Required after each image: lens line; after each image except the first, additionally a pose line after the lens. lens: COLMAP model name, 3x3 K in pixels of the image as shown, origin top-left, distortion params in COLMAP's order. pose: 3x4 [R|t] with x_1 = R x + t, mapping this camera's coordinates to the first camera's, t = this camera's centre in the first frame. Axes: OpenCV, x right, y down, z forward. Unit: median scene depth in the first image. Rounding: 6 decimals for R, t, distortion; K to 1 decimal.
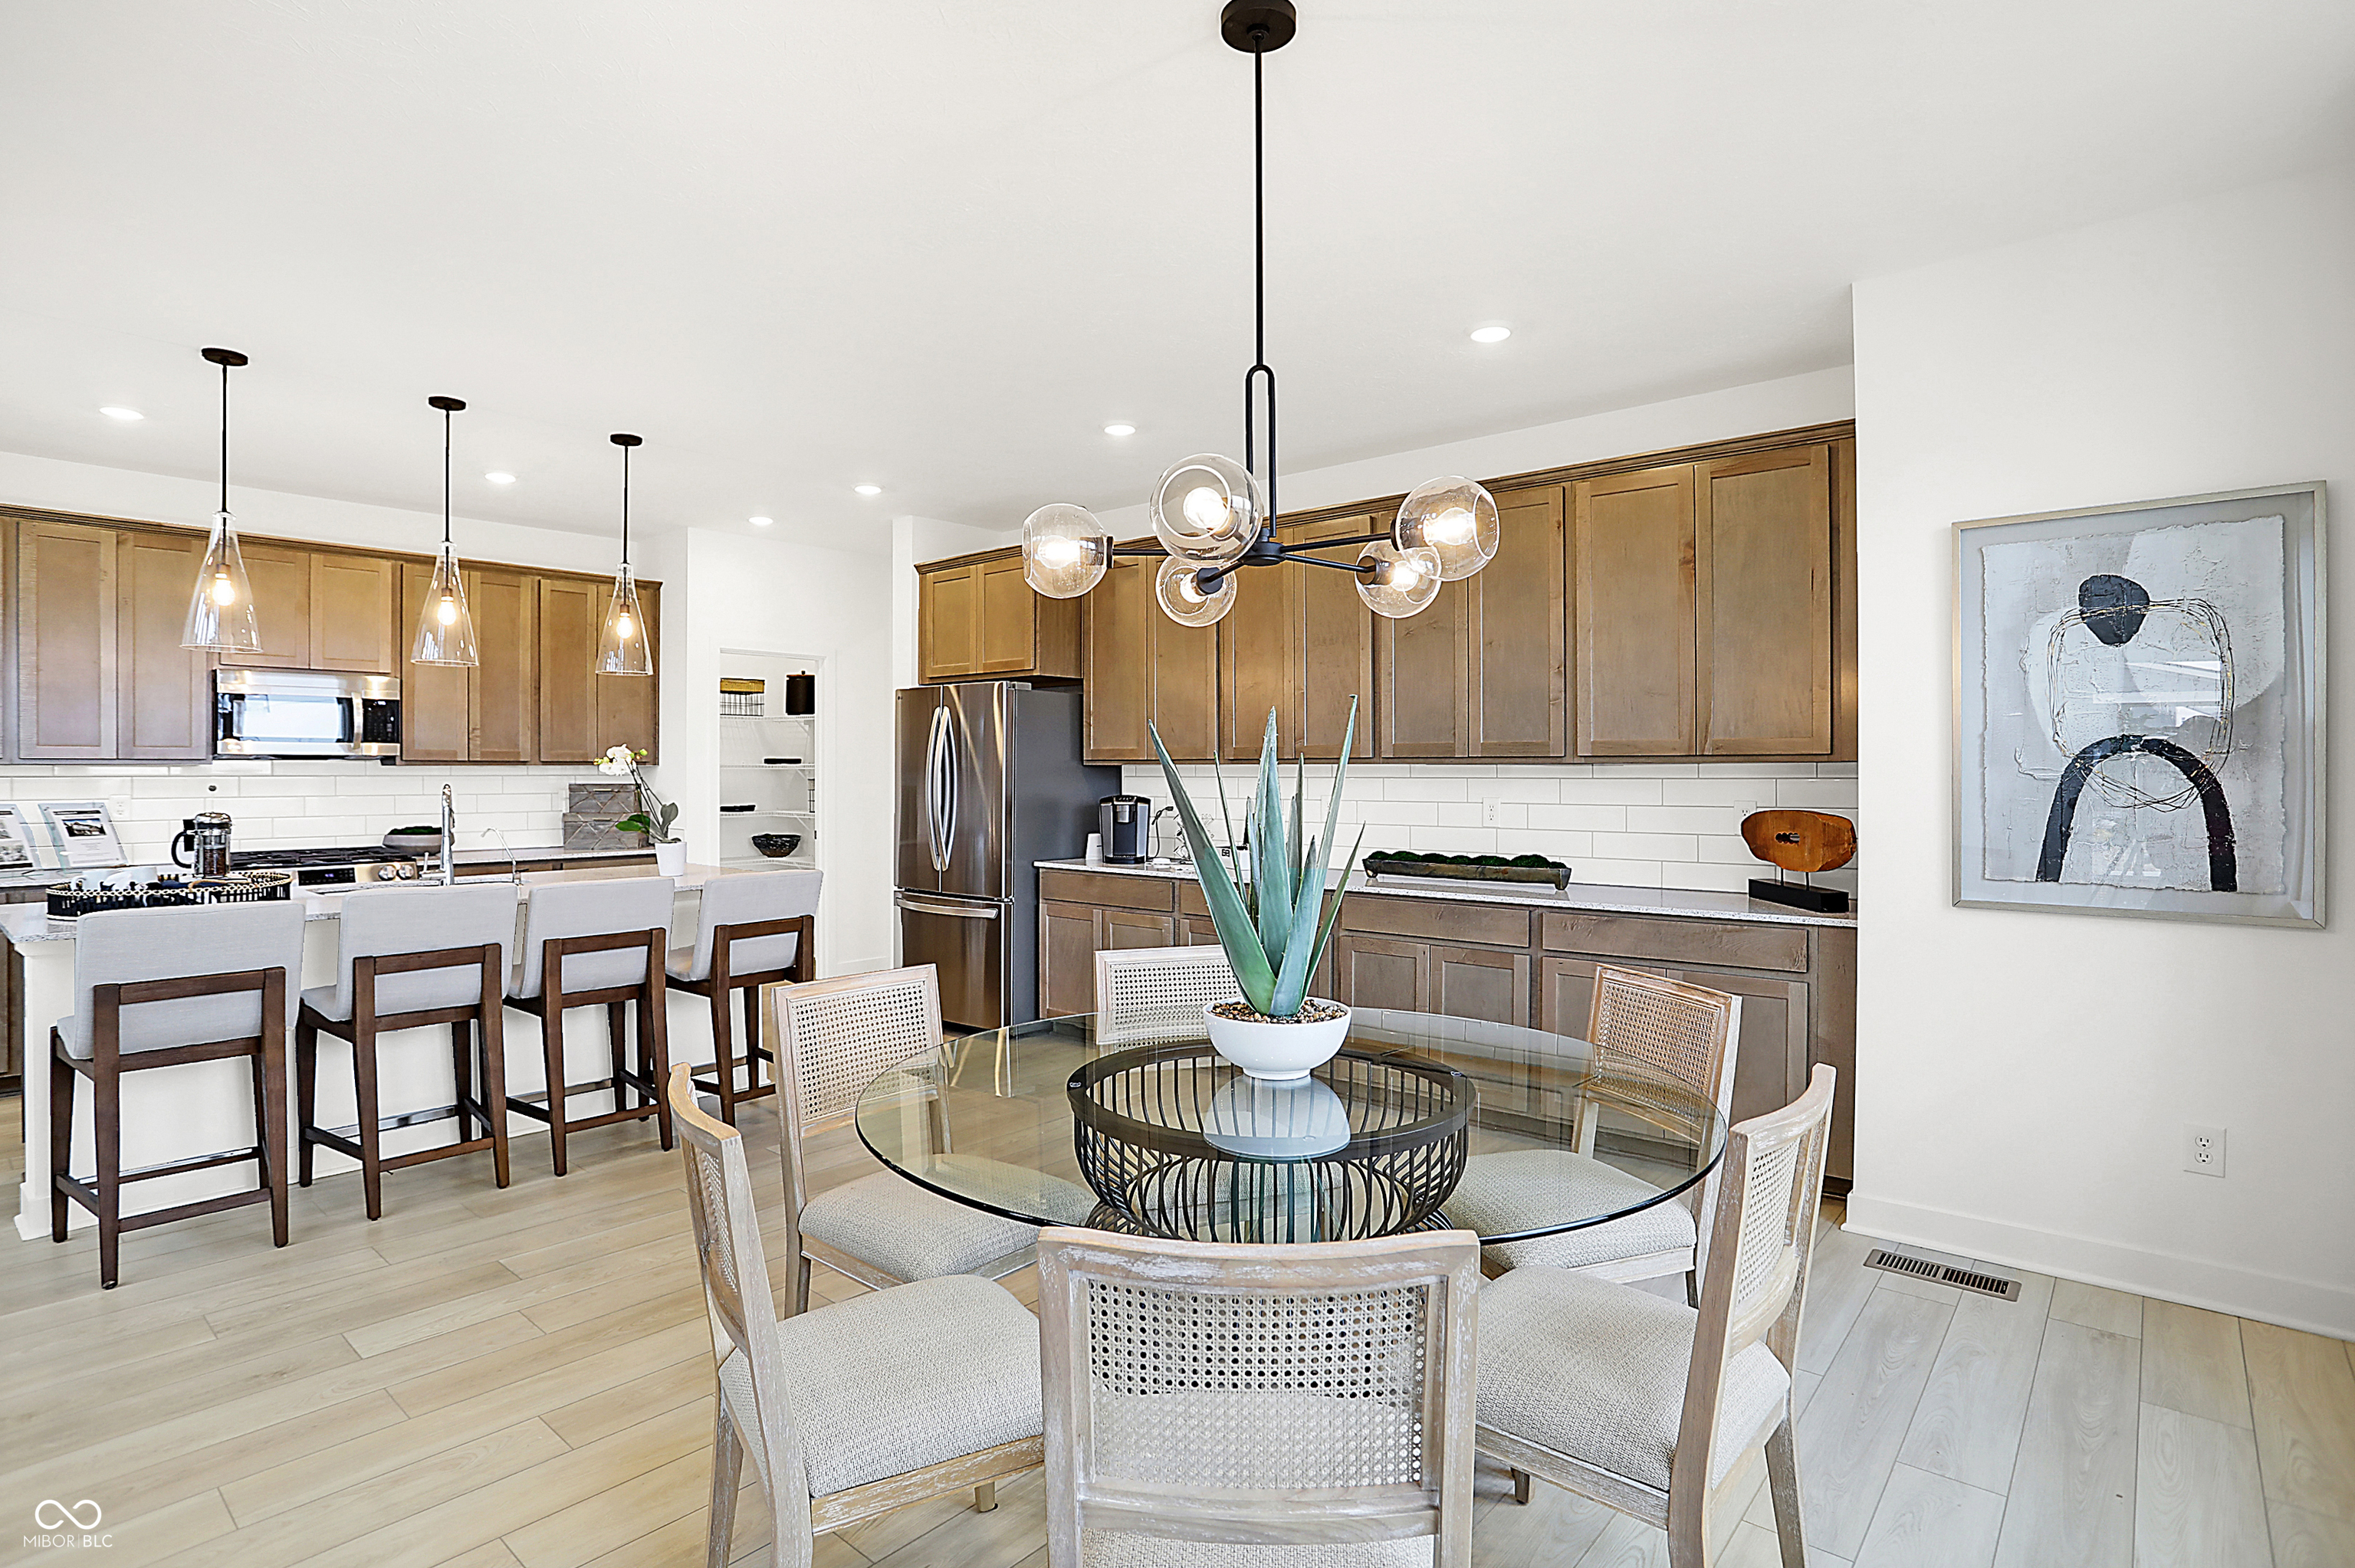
lens RADIAL K [[1190.6, 0, 1202.7], [0, 1190.6, 778.6], [0, 0, 1]] dist [-0.050627, 0.014453]
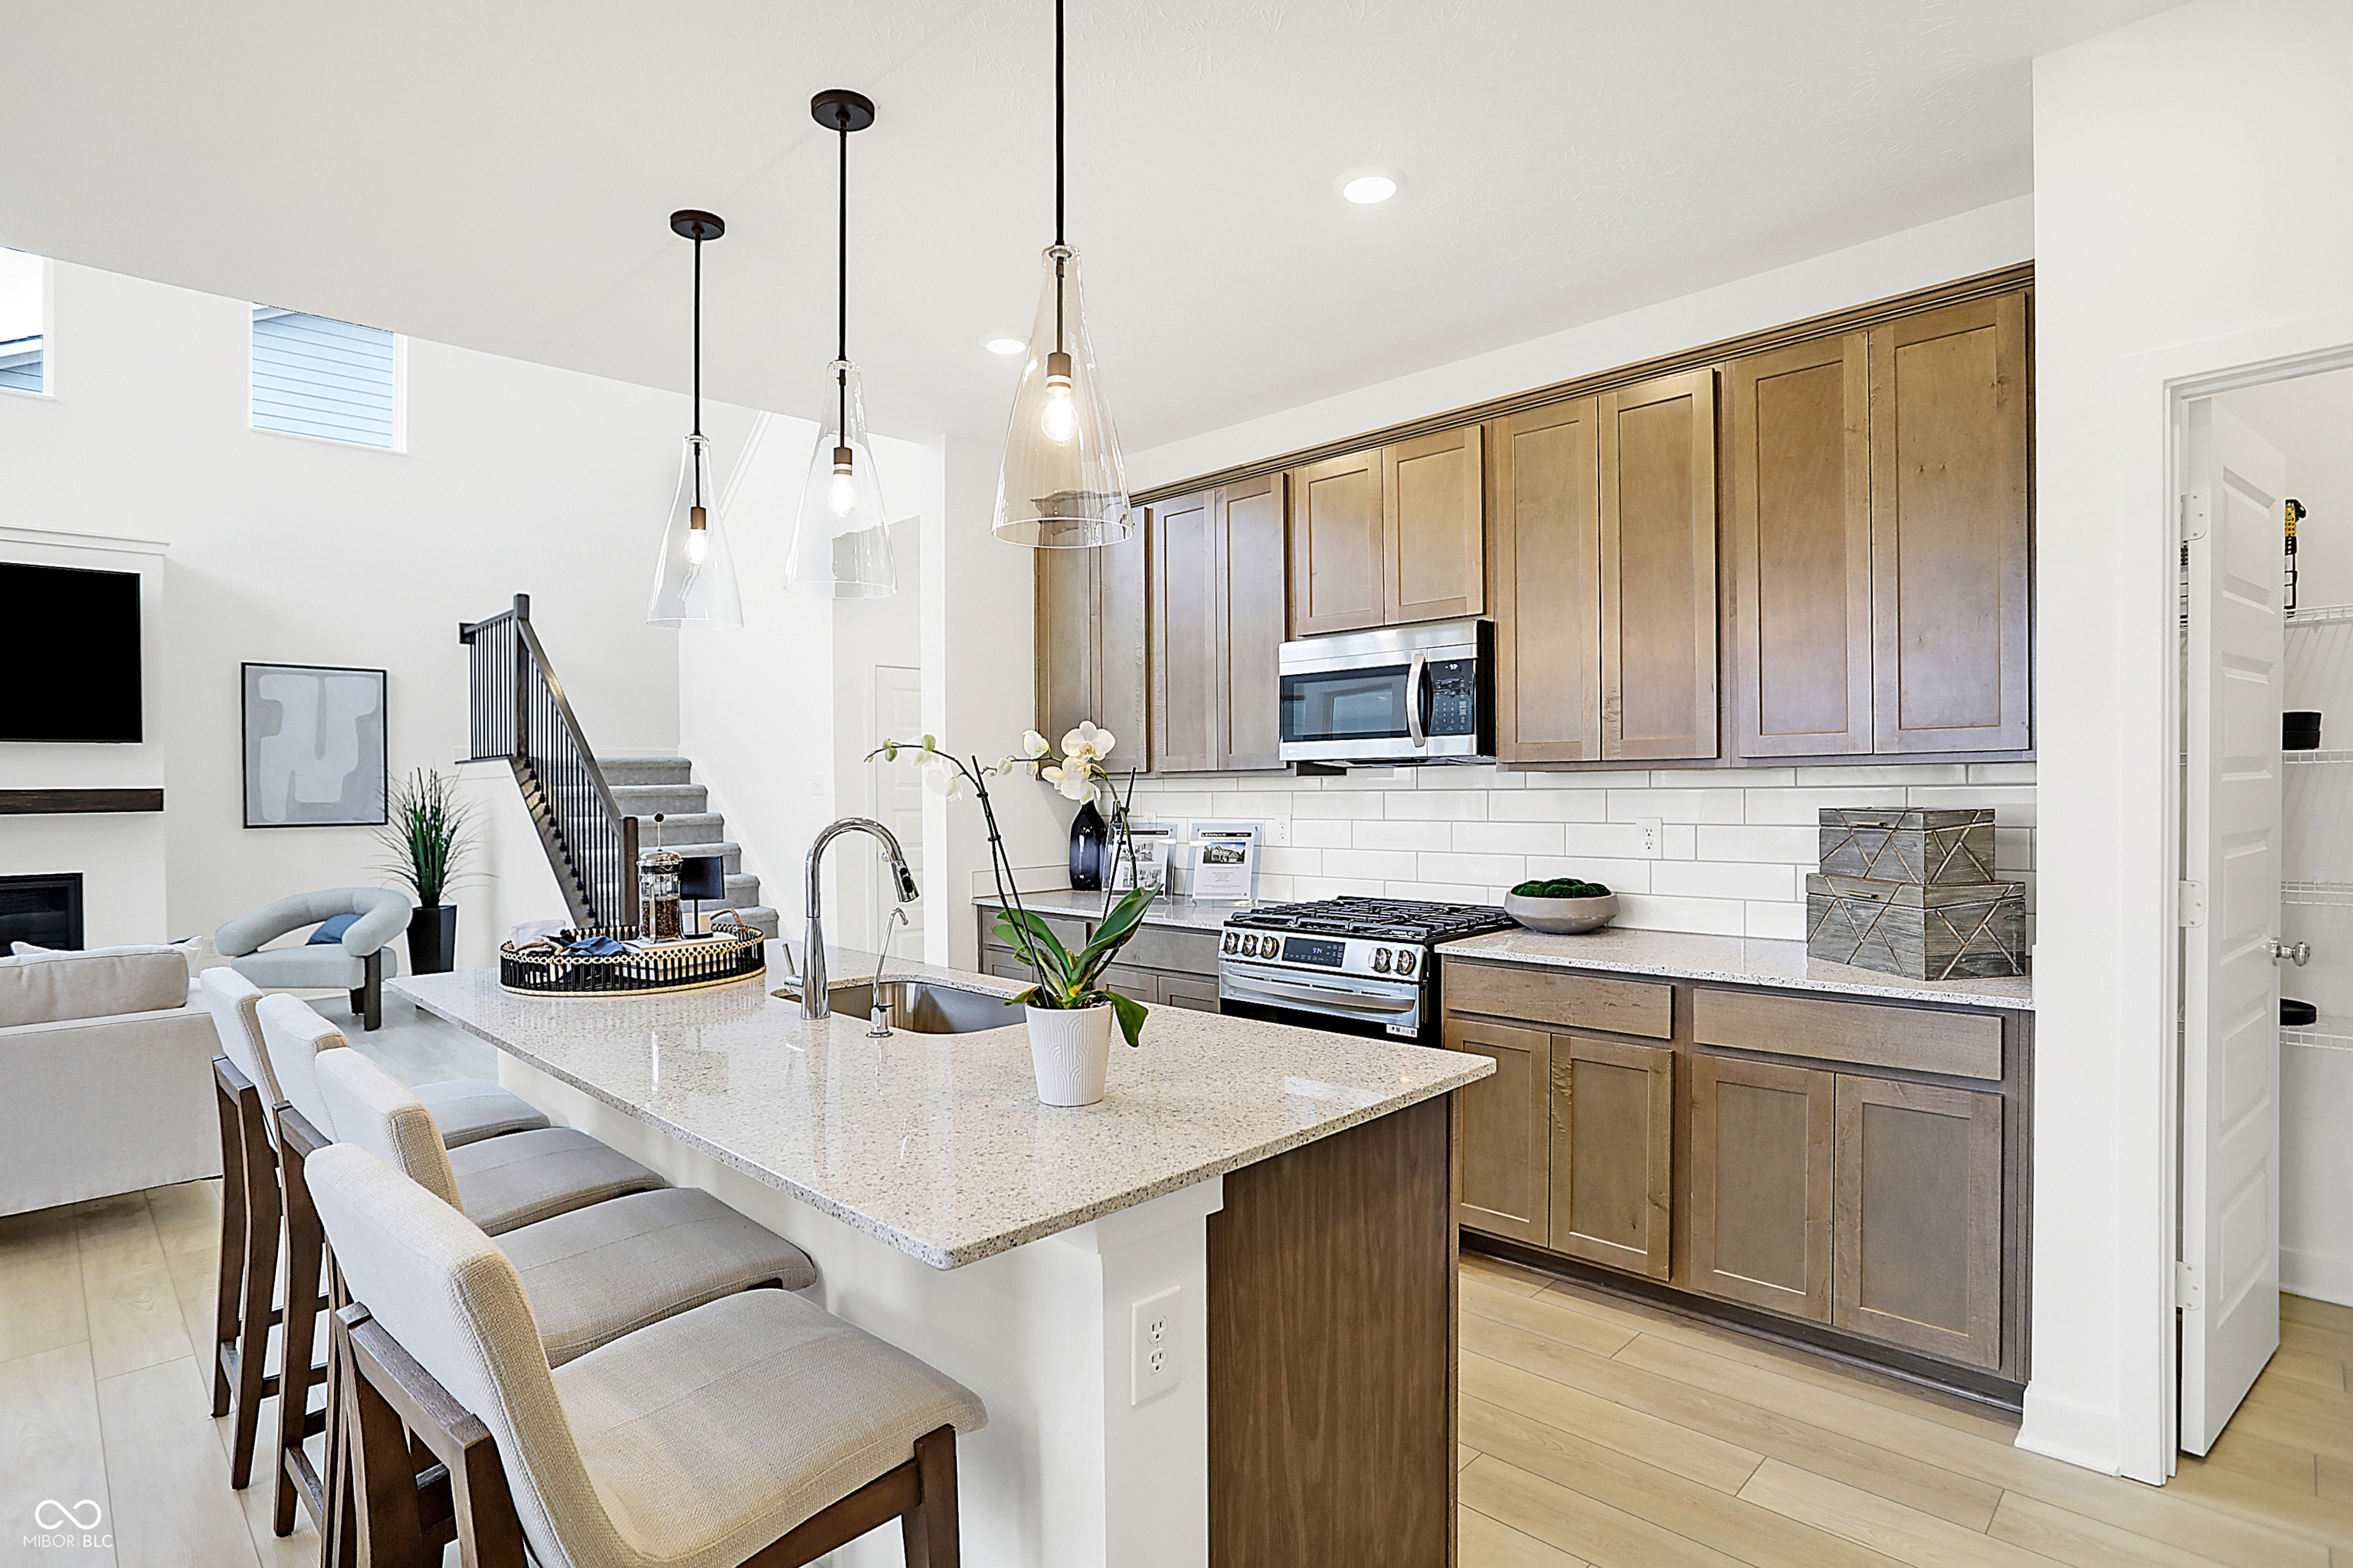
lens RADIAL K [[1189.8, 0, 1182.3], [0, 1189.8, 786.4], [0, 0, 1]] dist [-0.050627, 0.014453]
pose [[-0.080280, 0.000673, -0.996772, -0.098850], [0.005266, 0.999986, 0.000251, -0.005744], [0.996758, -0.005229, -0.080282, 0.946393]]
